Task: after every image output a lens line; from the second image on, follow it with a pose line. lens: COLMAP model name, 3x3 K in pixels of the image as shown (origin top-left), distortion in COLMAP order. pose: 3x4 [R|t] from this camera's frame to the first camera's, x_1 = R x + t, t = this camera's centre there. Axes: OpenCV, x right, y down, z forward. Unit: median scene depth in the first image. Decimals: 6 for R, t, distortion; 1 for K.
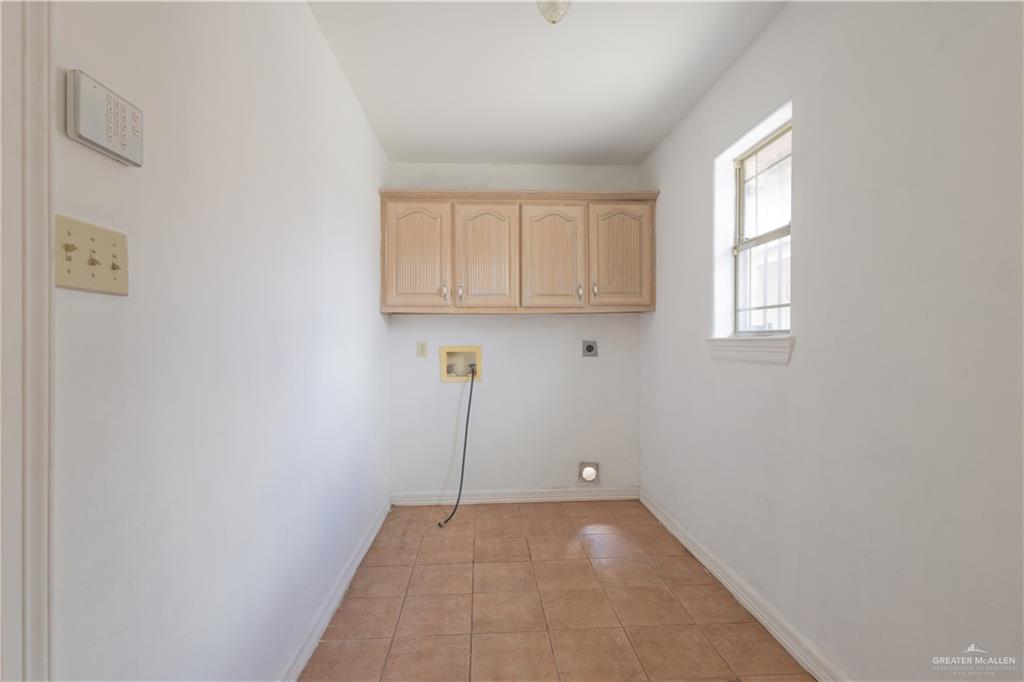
lens RADIAL K [[479.3, 0, 512.0], [0, 479.3, 341.0], [0, 0, 1]] dist [-0.011346, -0.000811]
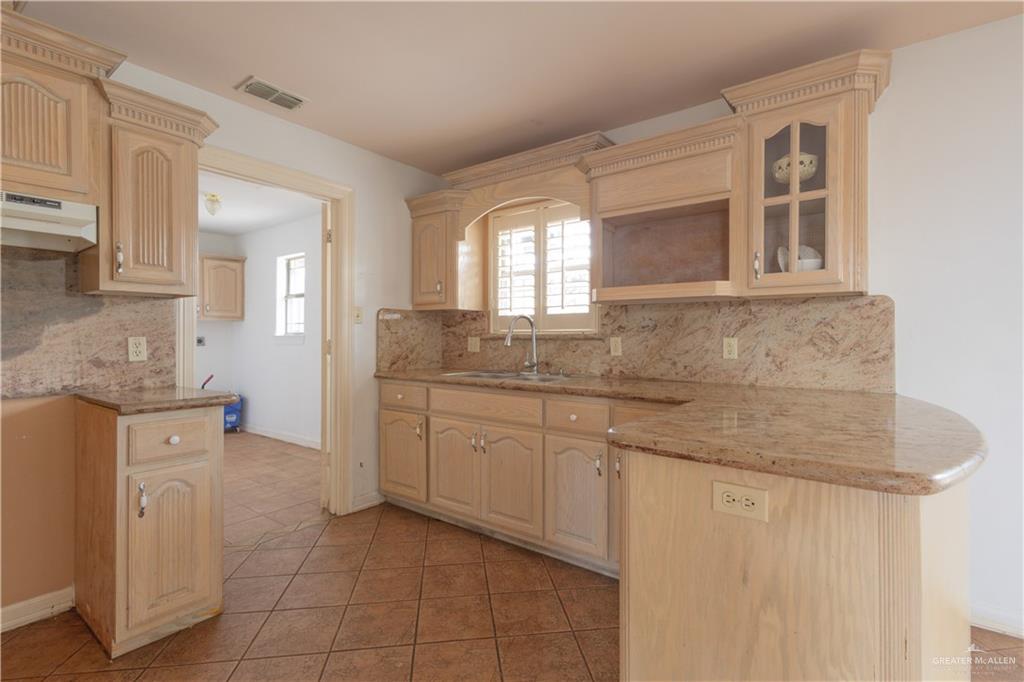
lens RADIAL K [[479.3, 0, 512.0], [0, 479.3, 341.0], [0, 0, 1]] dist [-0.011346, -0.000811]
pose [[0.653813, -0.001013, 0.756656, -0.565068], [-0.000644, 0.999998, 0.001896, 0.015755], [-0.756656, -0.001726, 0.653811, -1.333833]]
